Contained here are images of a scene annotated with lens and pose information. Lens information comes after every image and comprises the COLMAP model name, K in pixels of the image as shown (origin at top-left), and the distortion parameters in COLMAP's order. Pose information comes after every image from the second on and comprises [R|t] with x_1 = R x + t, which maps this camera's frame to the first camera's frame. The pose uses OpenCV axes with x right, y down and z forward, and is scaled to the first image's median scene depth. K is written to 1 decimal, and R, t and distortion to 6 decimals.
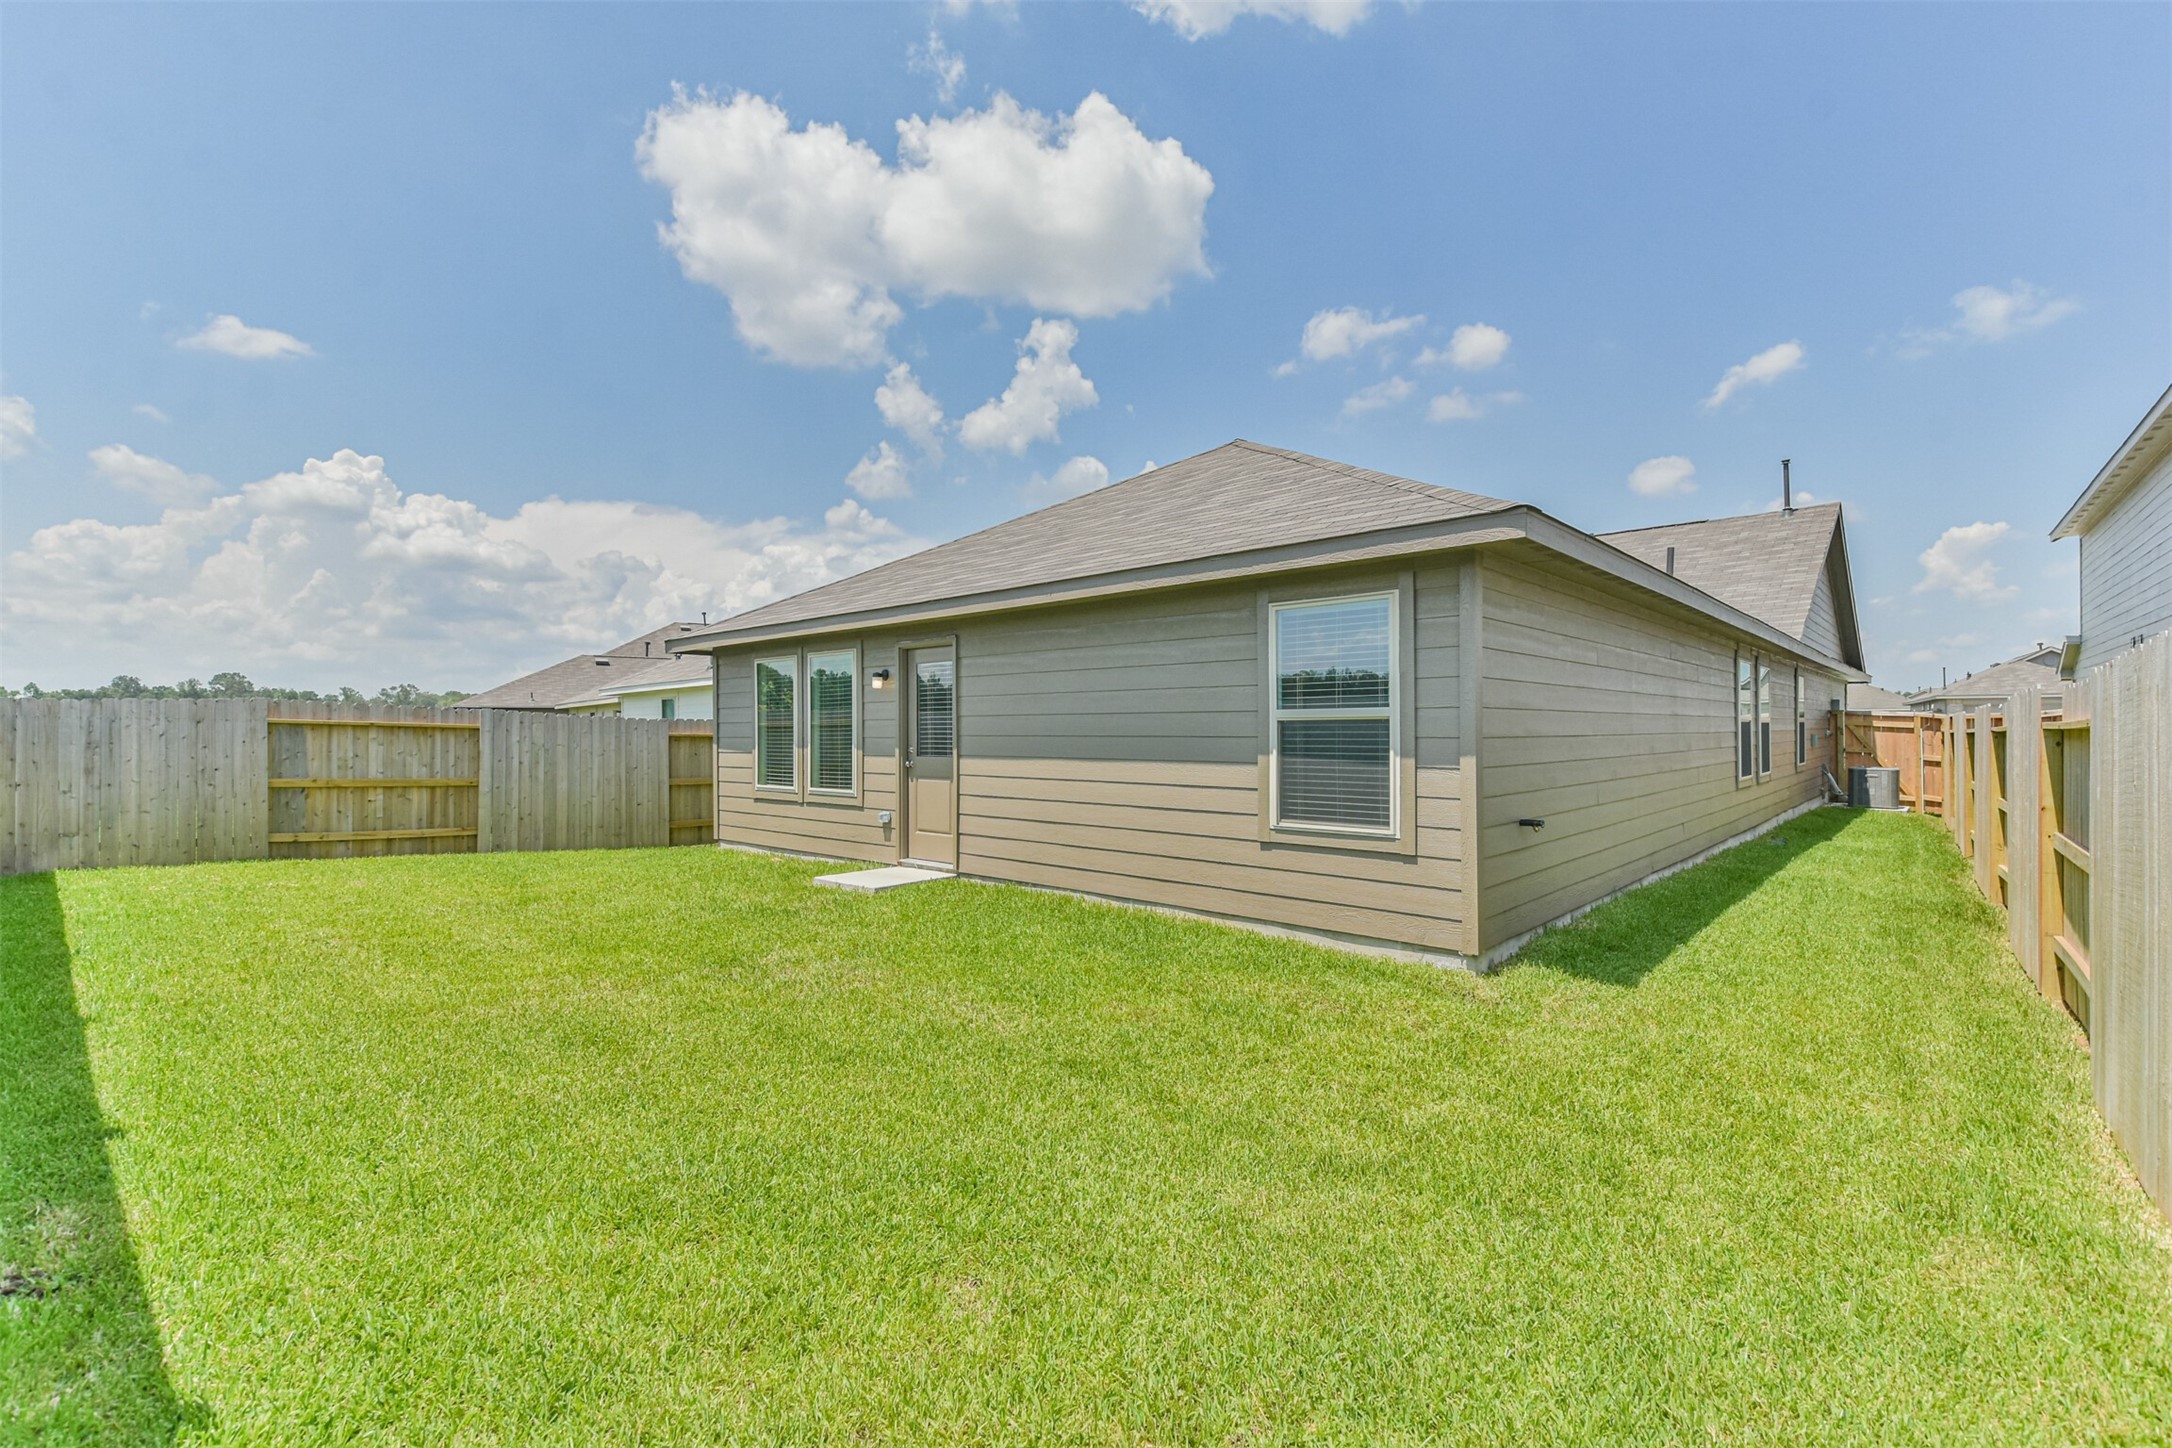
lens RADIAL K [[936.3, 0, 1091.8], [0, 936.3, 729.5], [0, 0, 1]] dist [0.022007, -0.012629]
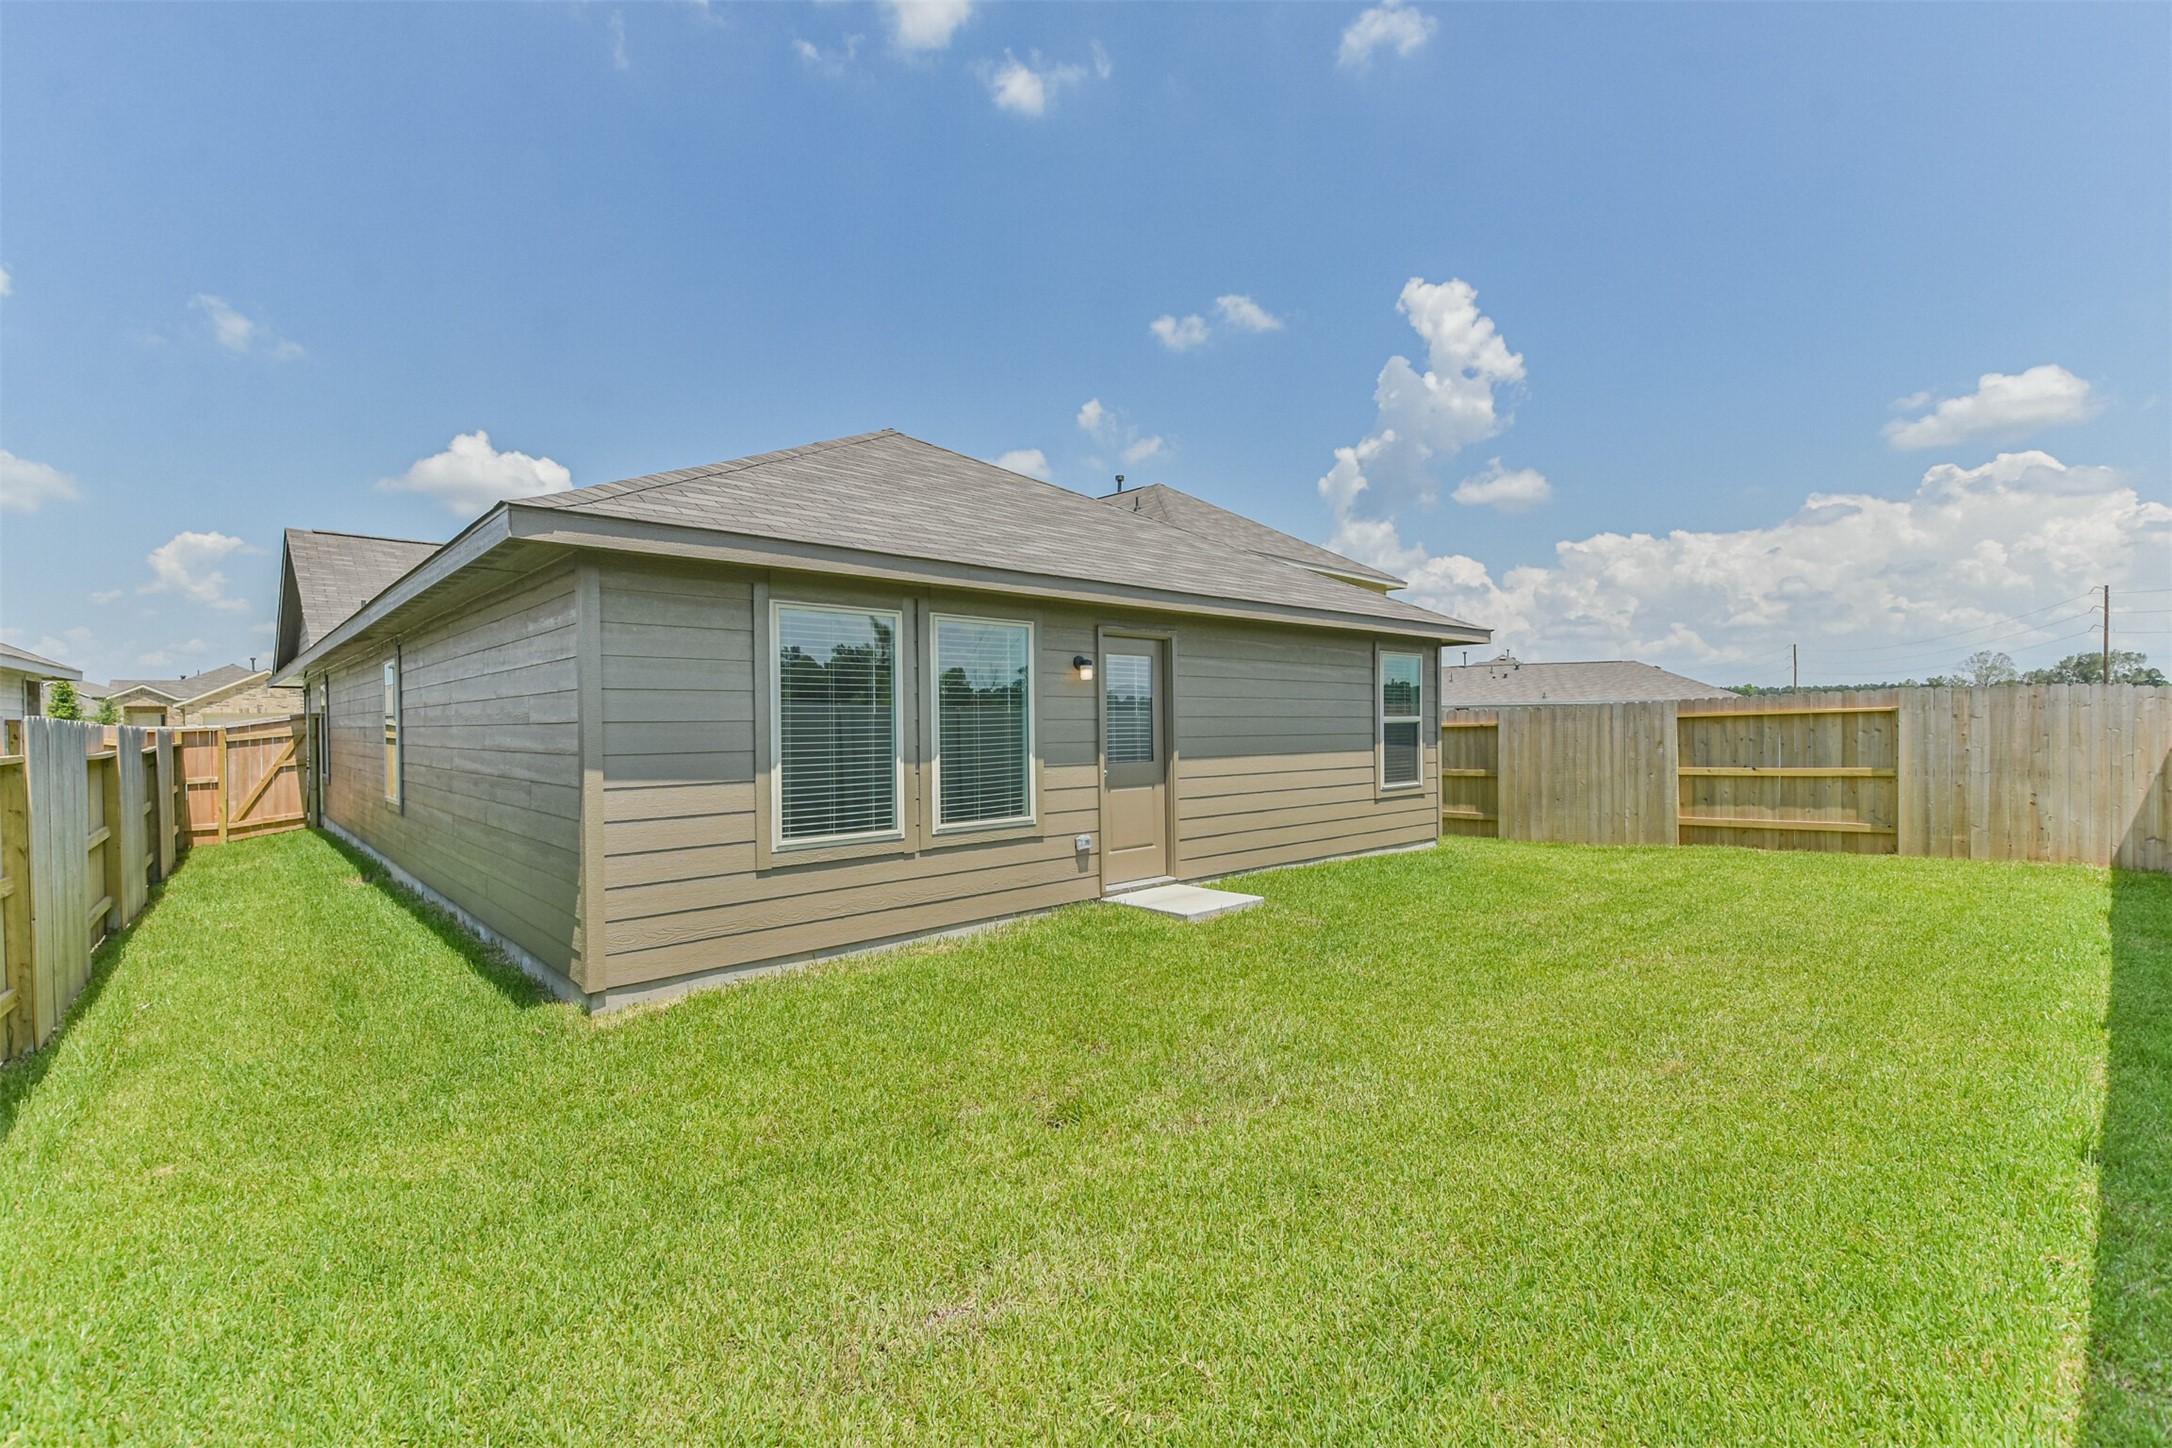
lens RADIAL K [[936.3, 0, 1092.1], [0, 936.3, 732.0], [0, 0, 1]] dist [0.022007, -0.012629]
pose [[0.088873, 0.001078, 0.996042, -1.596172], [0.011116, 0.999936, -0.002074, 0.003696], [-0.995981, 0.011256, 0.088855, 1.463506]]
